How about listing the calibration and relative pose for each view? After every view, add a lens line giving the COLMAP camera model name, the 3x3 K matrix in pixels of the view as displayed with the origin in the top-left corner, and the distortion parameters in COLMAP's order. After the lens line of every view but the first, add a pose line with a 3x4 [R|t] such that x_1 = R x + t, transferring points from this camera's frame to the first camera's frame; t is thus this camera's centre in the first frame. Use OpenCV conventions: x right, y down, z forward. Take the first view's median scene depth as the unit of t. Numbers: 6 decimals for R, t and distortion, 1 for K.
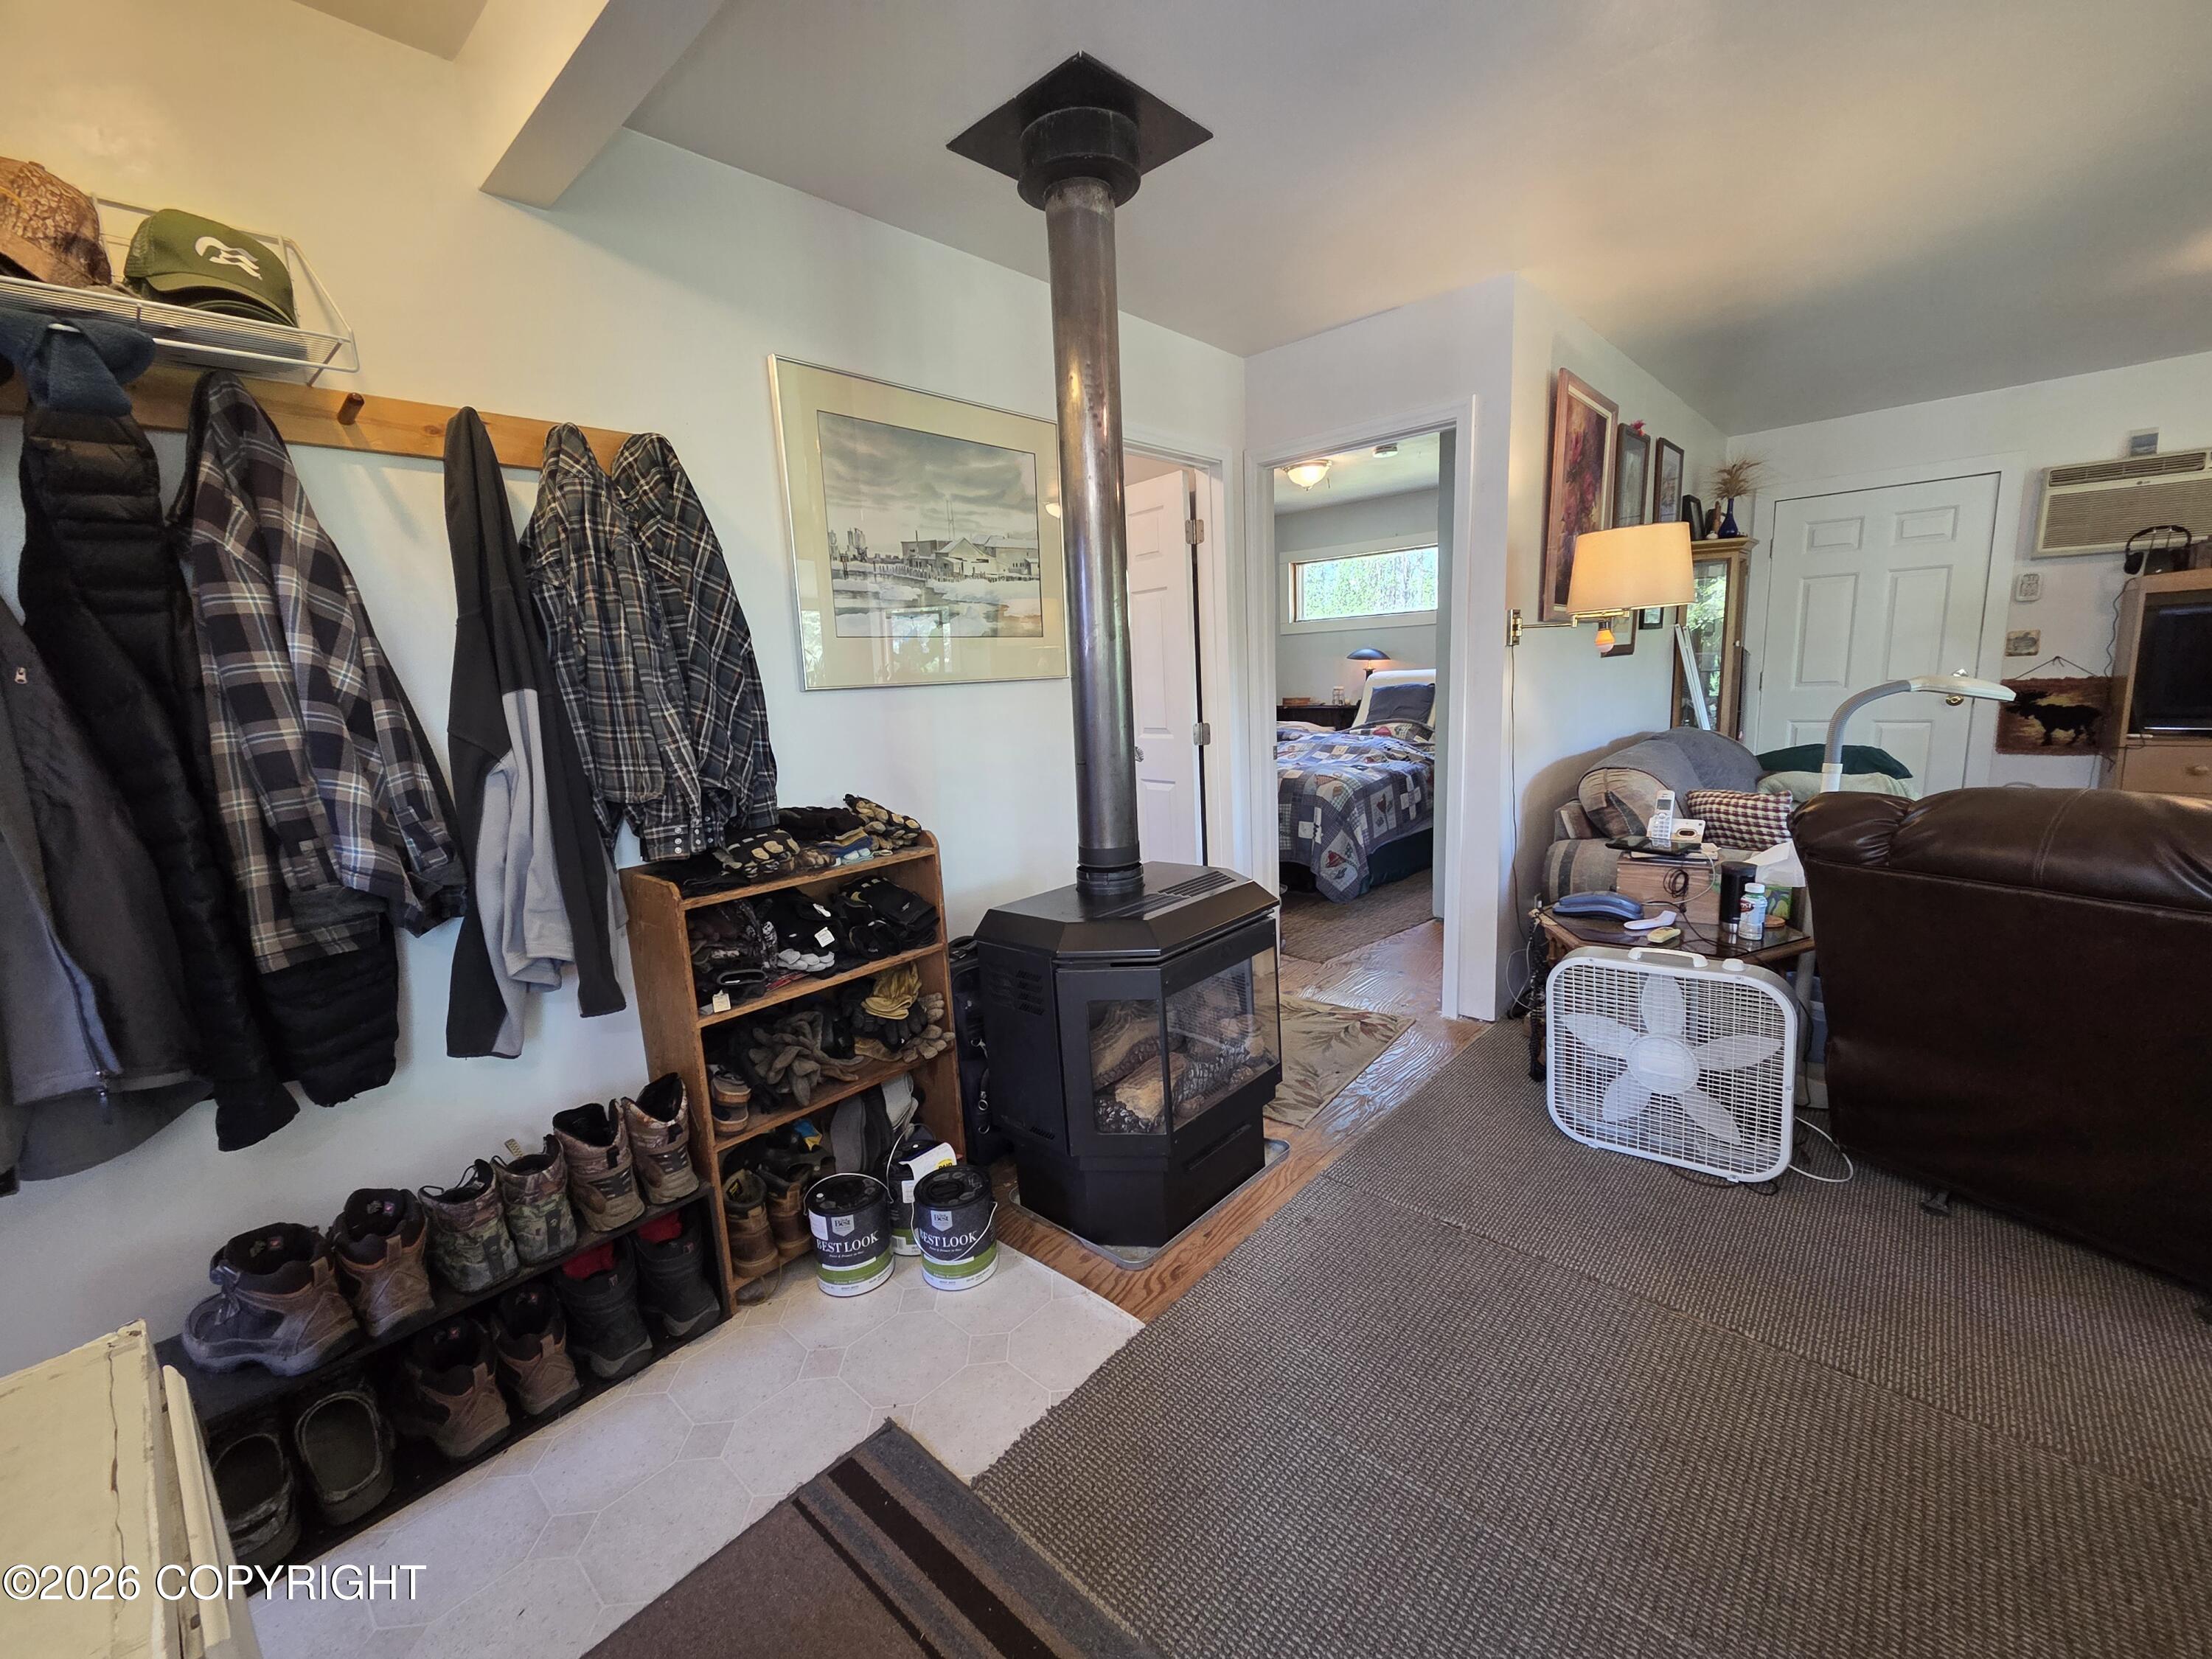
lens RADIAL K [[898.3, 0, 1106.0], [0, 898.3, 829.5], [0, 0, 1]] dist [0.001553, 0.000041]
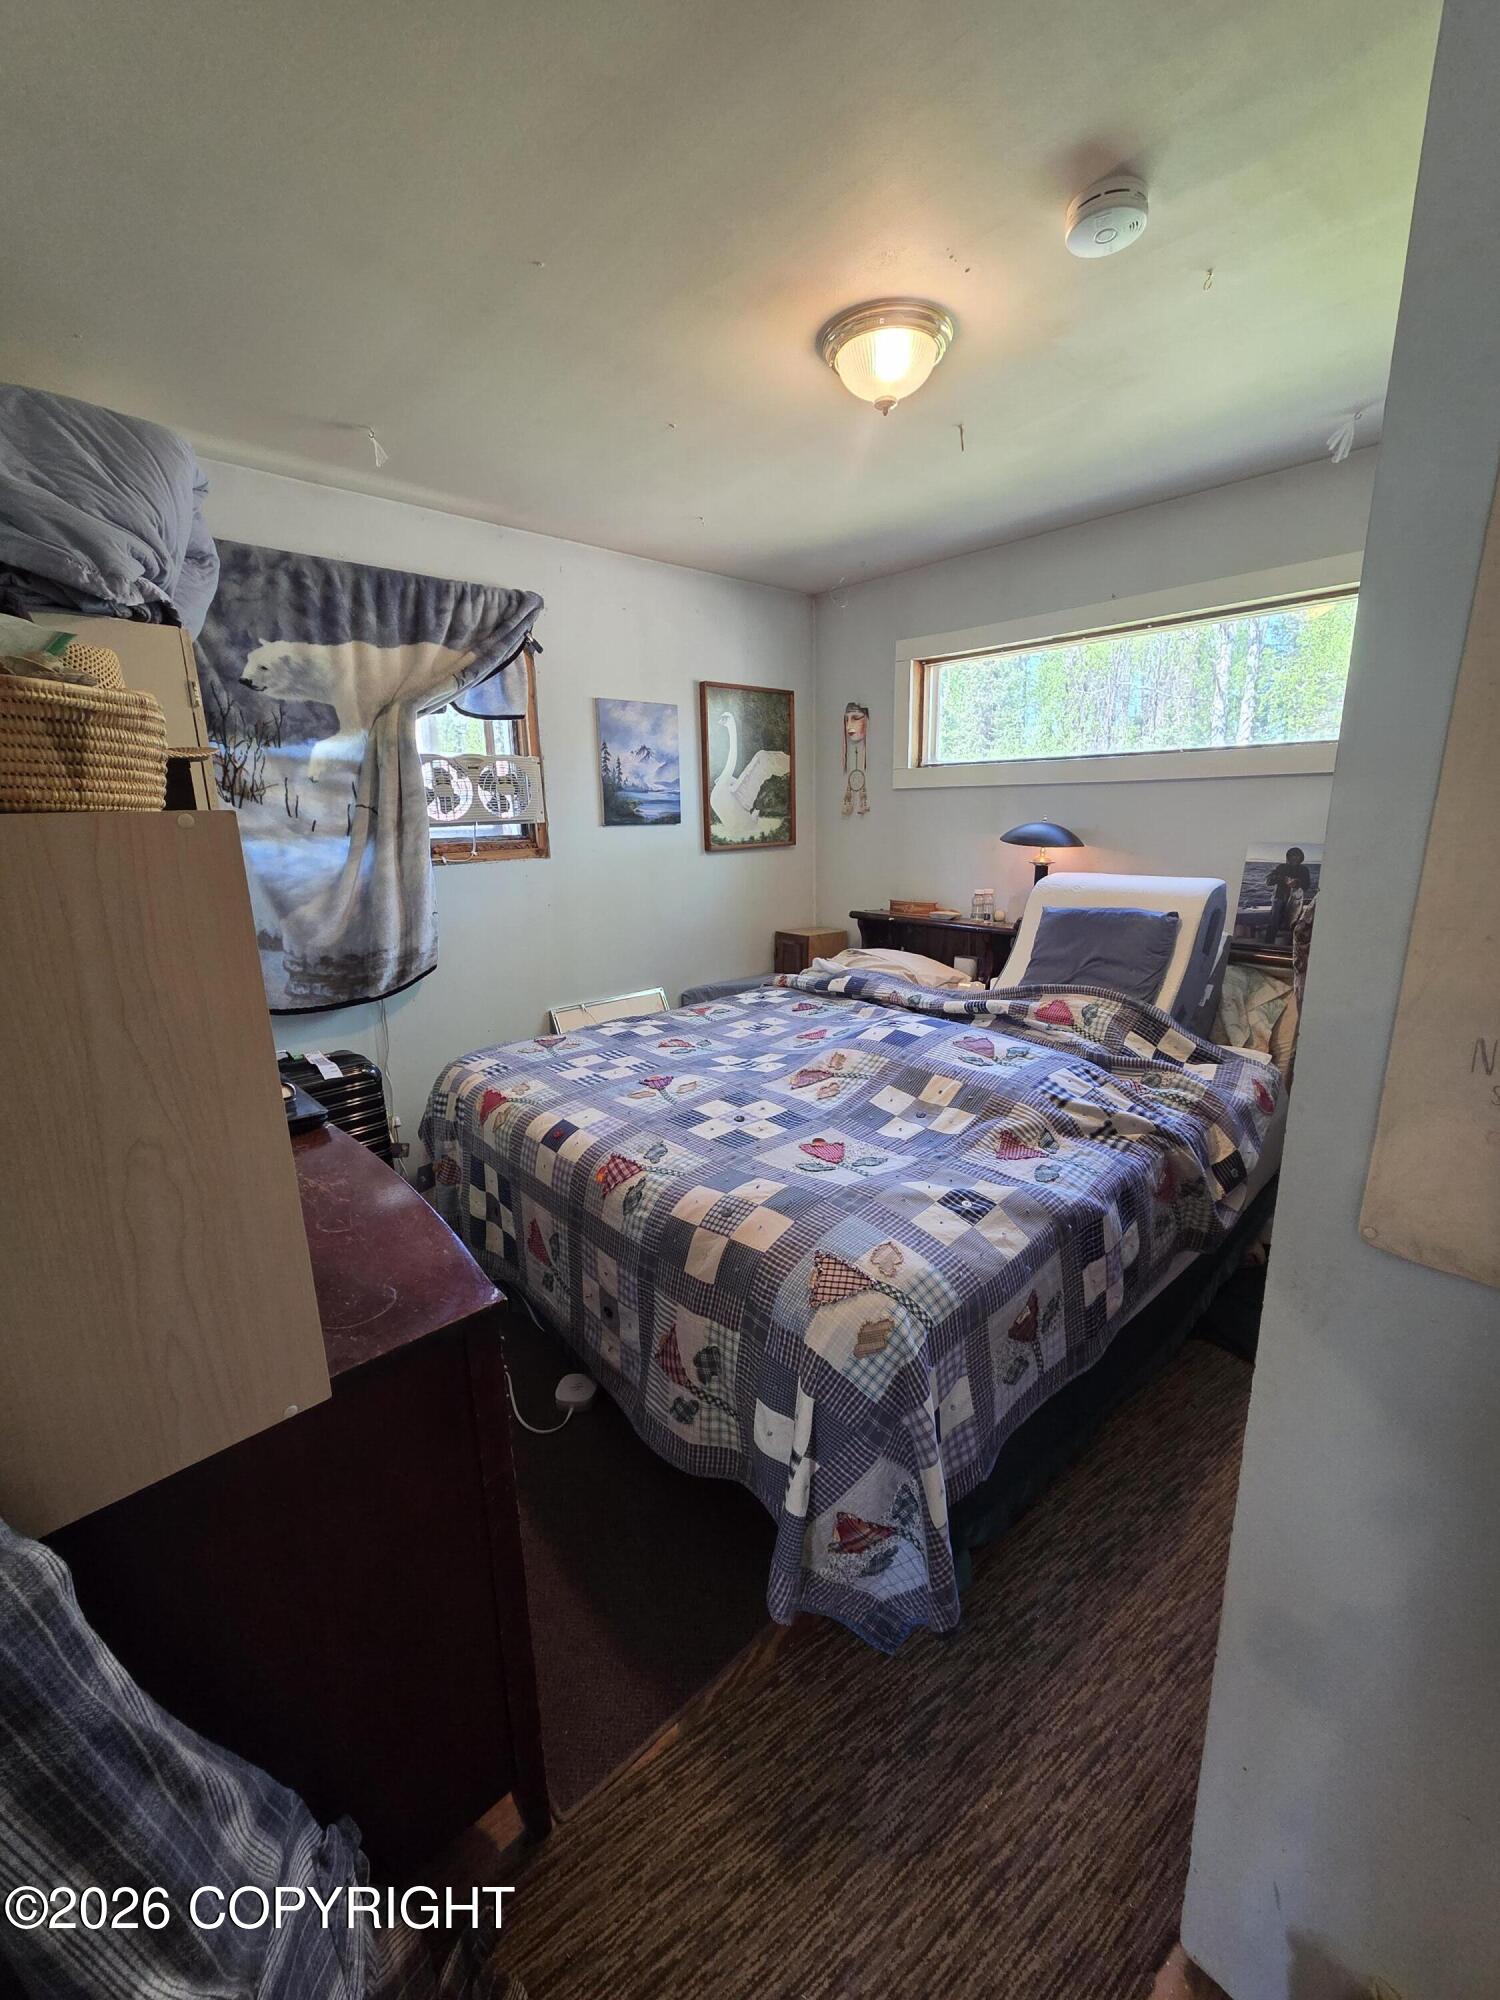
lens RADIAL K [[812.2, 0, 750.0], [0, 812.2, 1000.0], [0, 0, 1]] dist [0.001553, 0.000041]
pose [[0.996262, 0.045378, -0.073499, 0.200722], [-0.040578, 0.997025, 0.065530, -0.151767], [0.076254, -0.062303, 0.995140, 0.631493]]
